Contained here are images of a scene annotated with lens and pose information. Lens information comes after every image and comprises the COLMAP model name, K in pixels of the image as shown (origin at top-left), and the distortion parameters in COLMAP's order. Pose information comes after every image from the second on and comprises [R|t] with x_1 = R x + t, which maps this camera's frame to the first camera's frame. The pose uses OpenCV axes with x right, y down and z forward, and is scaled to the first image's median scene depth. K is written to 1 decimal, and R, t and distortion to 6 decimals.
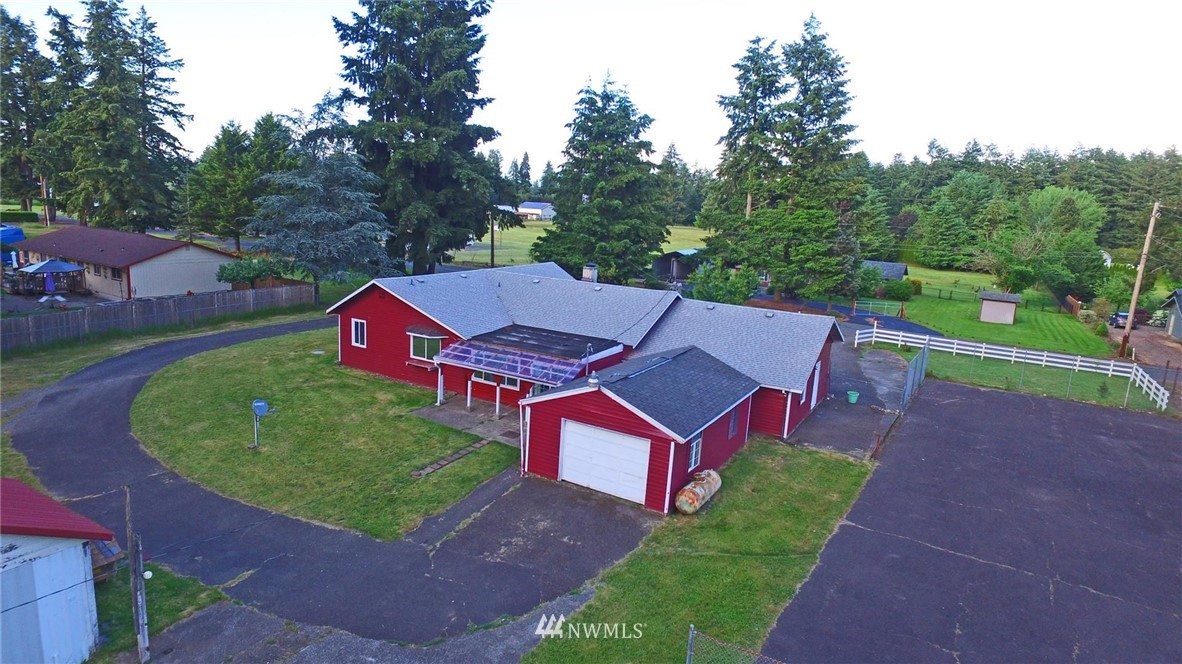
lens RADIAL K [[692.3, 0, 587.4], [0, 692.3, 330.9], [0, 0, 1]] dist [-0.103471, 0.062838]
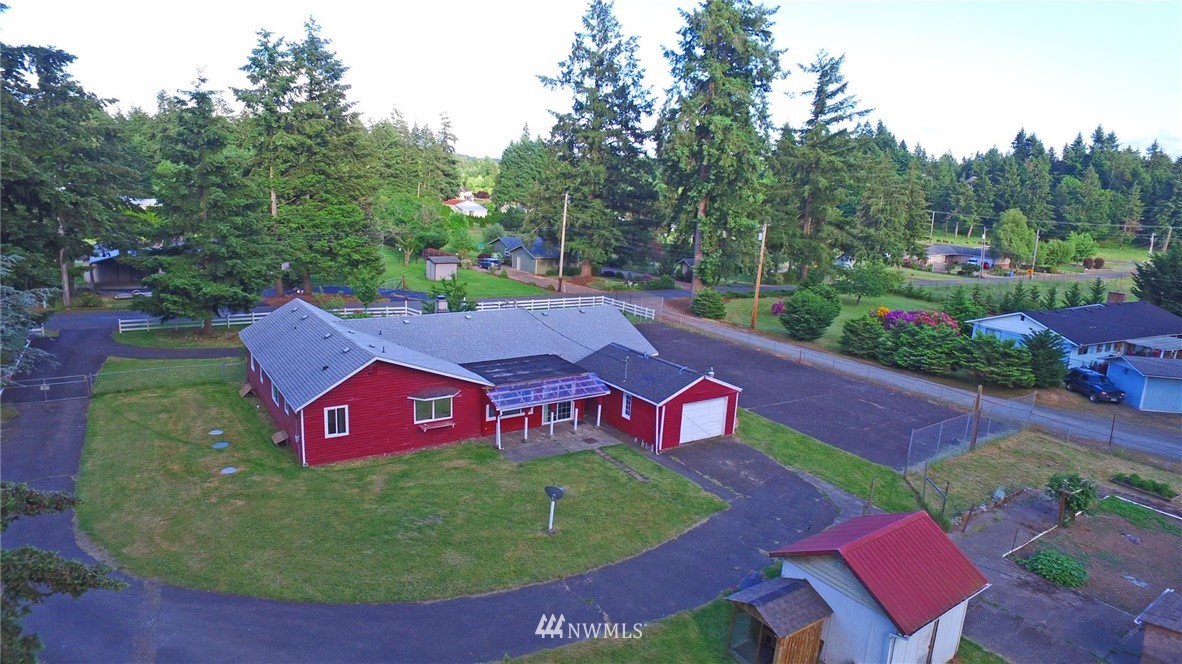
lens RADIAL K [[692.3, 0, 592.7], [0, 692.3, 330.9], [0, 0, 1]] dist [-0.103471, 0.062838]
pose [[0.420054, -0.220954, 0.880190, -1.023034], [0.141518, 0.973990, 0.176964, -0.237473], [-0.896397, 0.050228, 0.440397, 0.349767]]
